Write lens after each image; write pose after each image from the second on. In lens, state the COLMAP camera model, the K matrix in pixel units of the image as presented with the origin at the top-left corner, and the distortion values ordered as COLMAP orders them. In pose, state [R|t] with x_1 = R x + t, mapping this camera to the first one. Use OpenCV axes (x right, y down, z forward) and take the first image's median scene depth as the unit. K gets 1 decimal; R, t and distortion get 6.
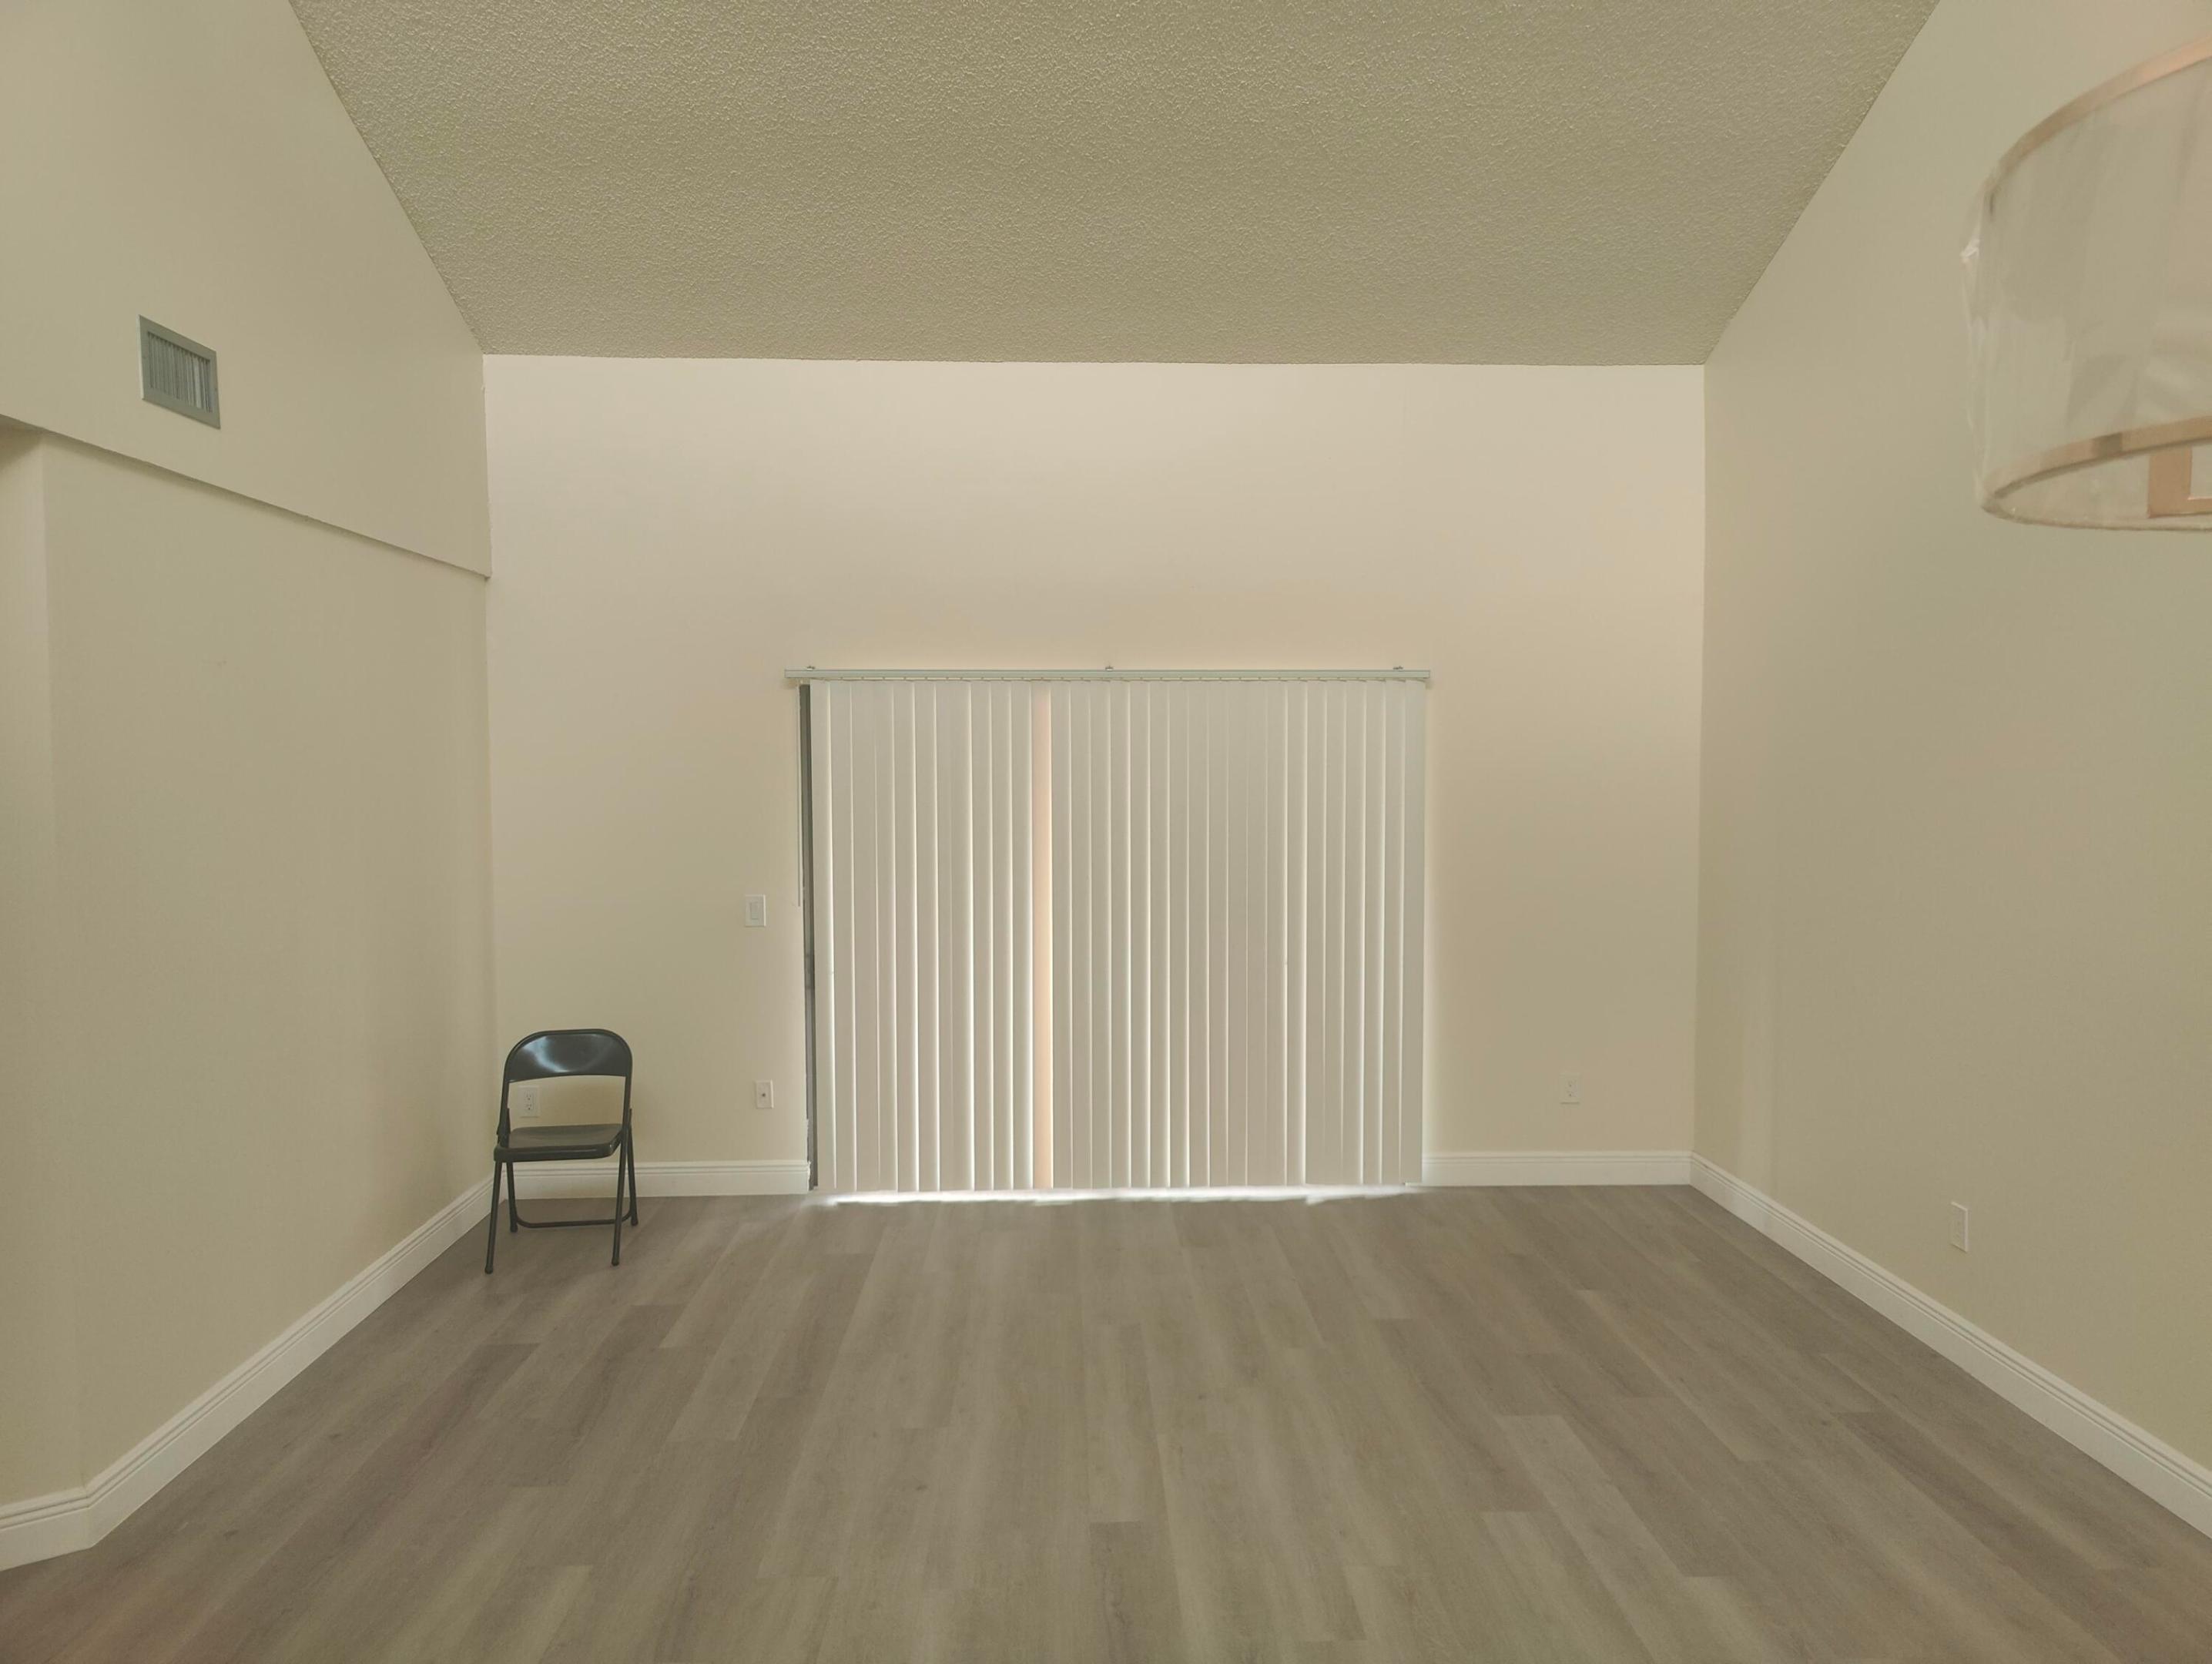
lens RADIAL K [[1553.5, 0, 1106.0], [0, 1553.5, 832.0], [0, 0, 1]] dist [0.003852, -0.001636]
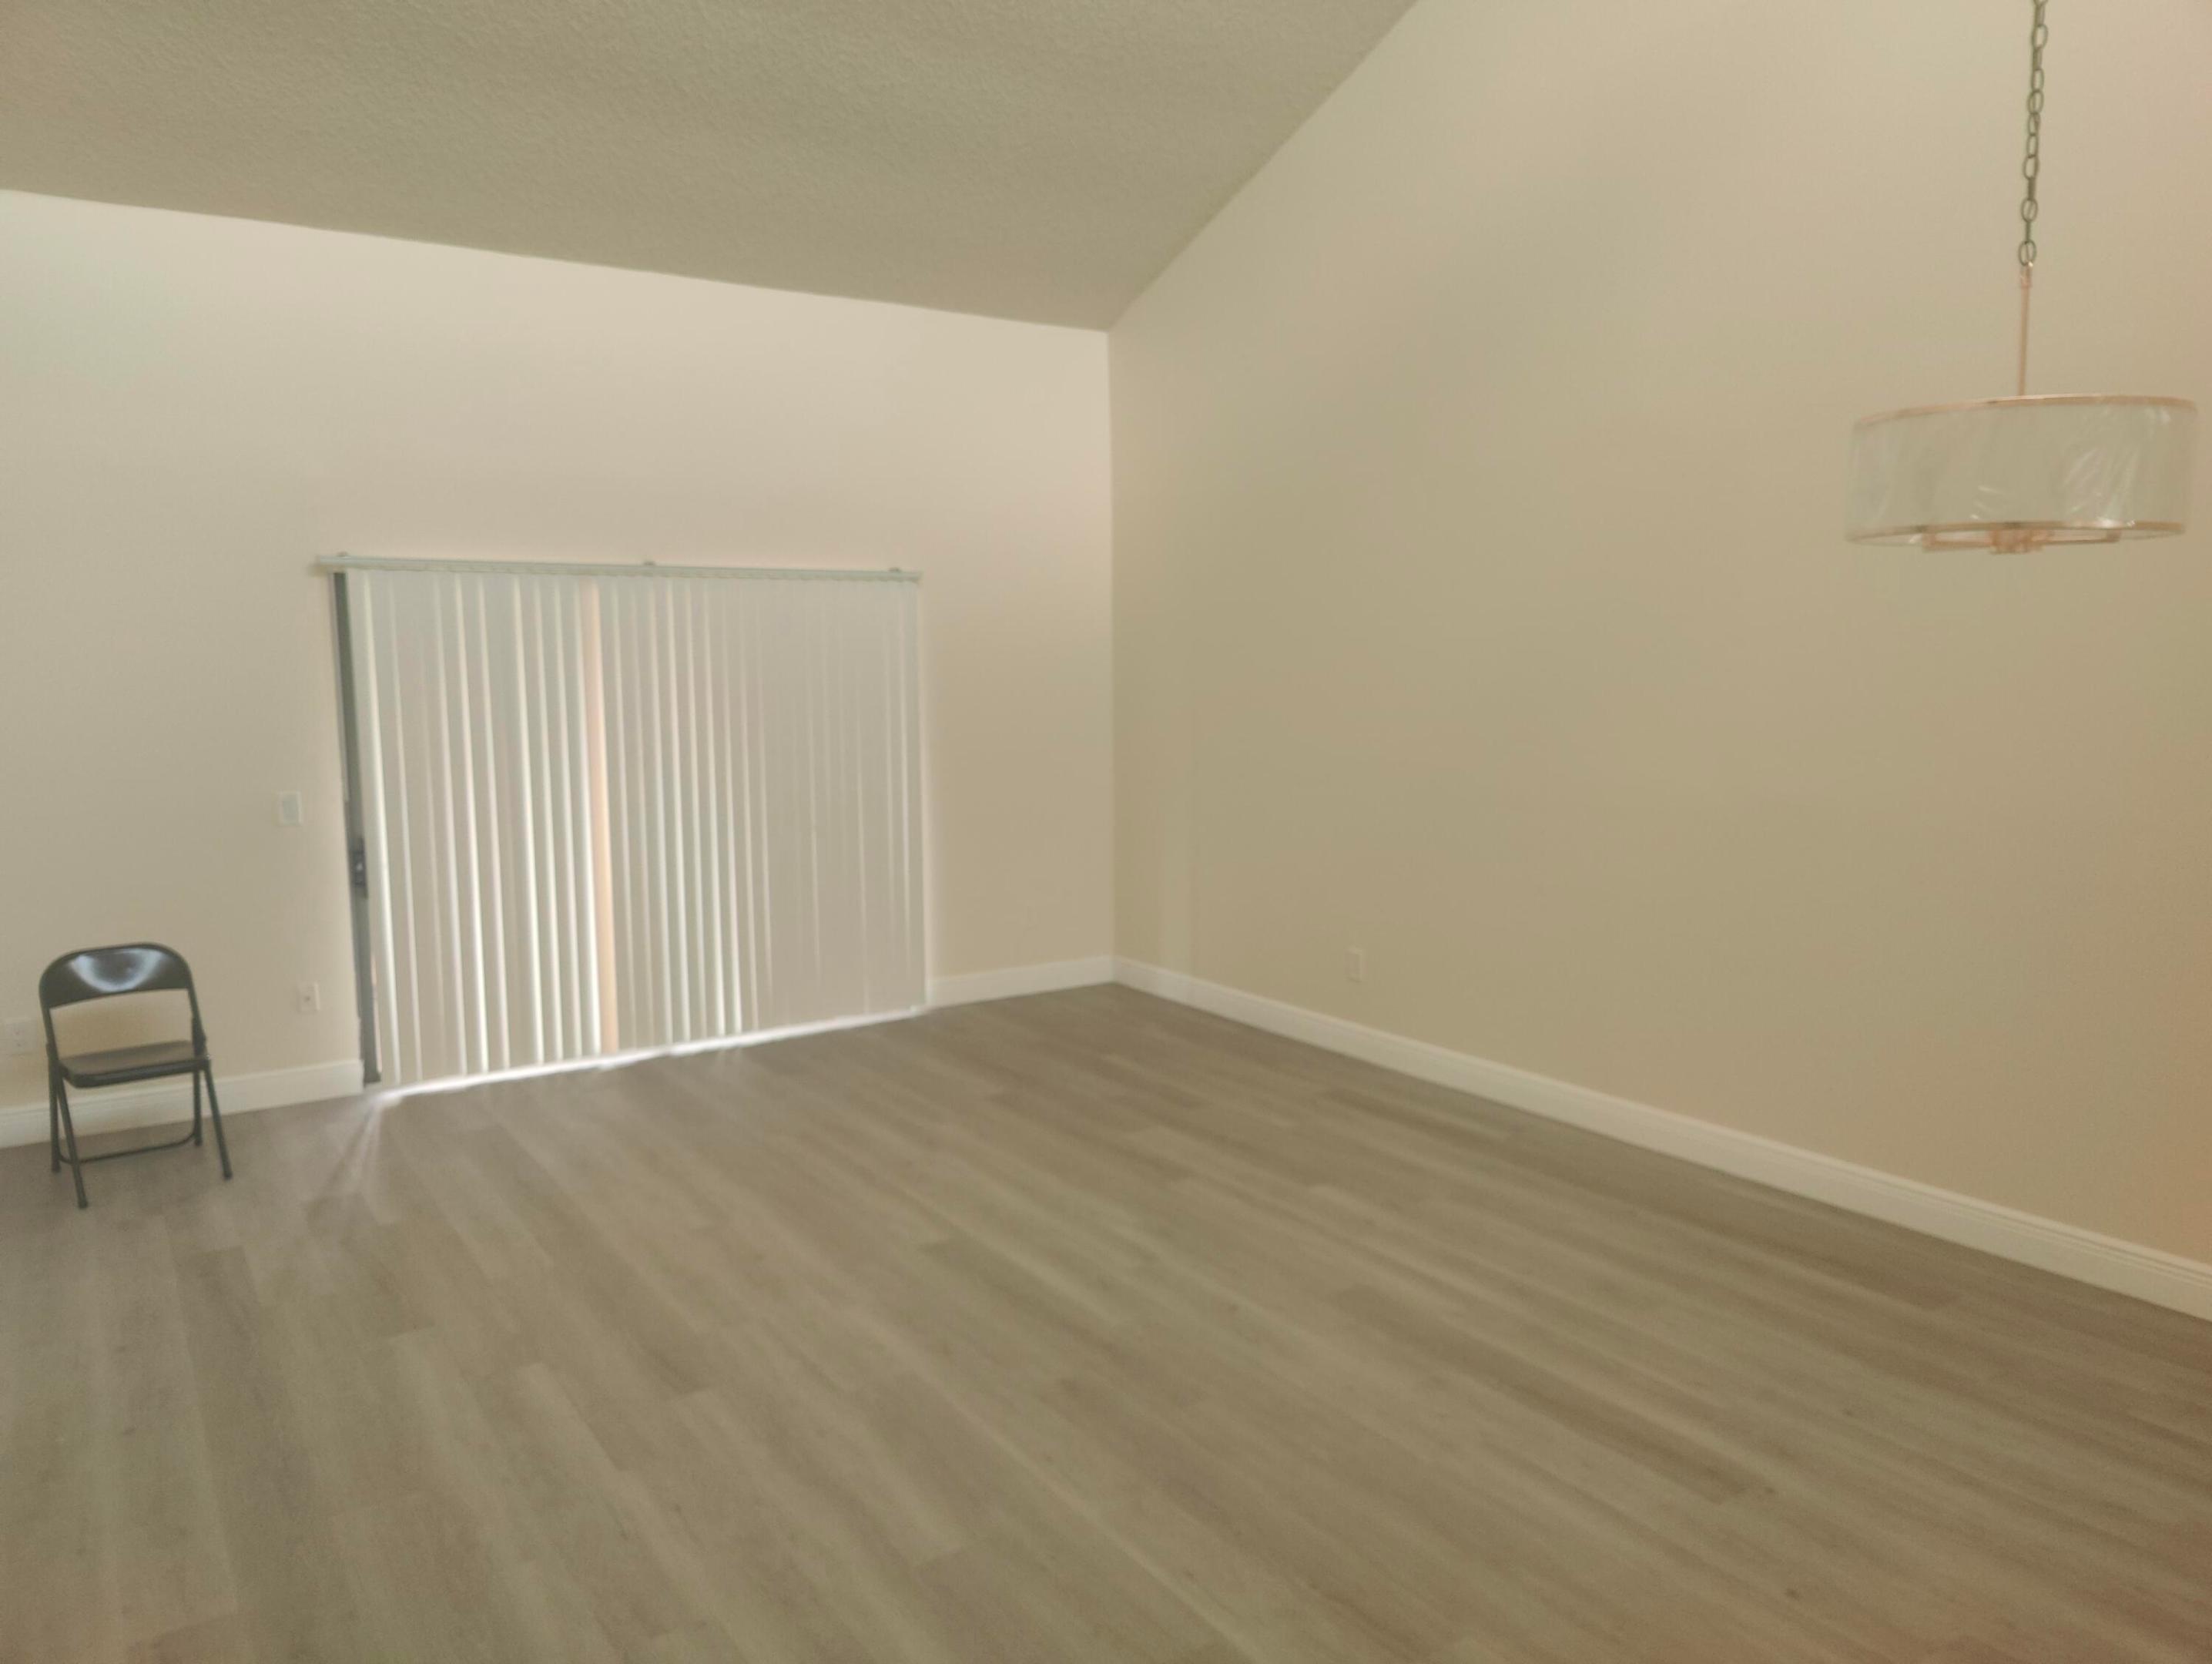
lens RADIAL K [[1600.0, 0, 1106.0], [0, 1600.0, 832.0], [0, 0, 1]] dist [-0.004980, -0.002205]
pose [[0.844172, -0.063285, 0.532323, -0.331618], [0.029151, 0.996957, 0.072295, 0.008466], [-0.535279, -0.045512, 0.843448, -0.105071]]
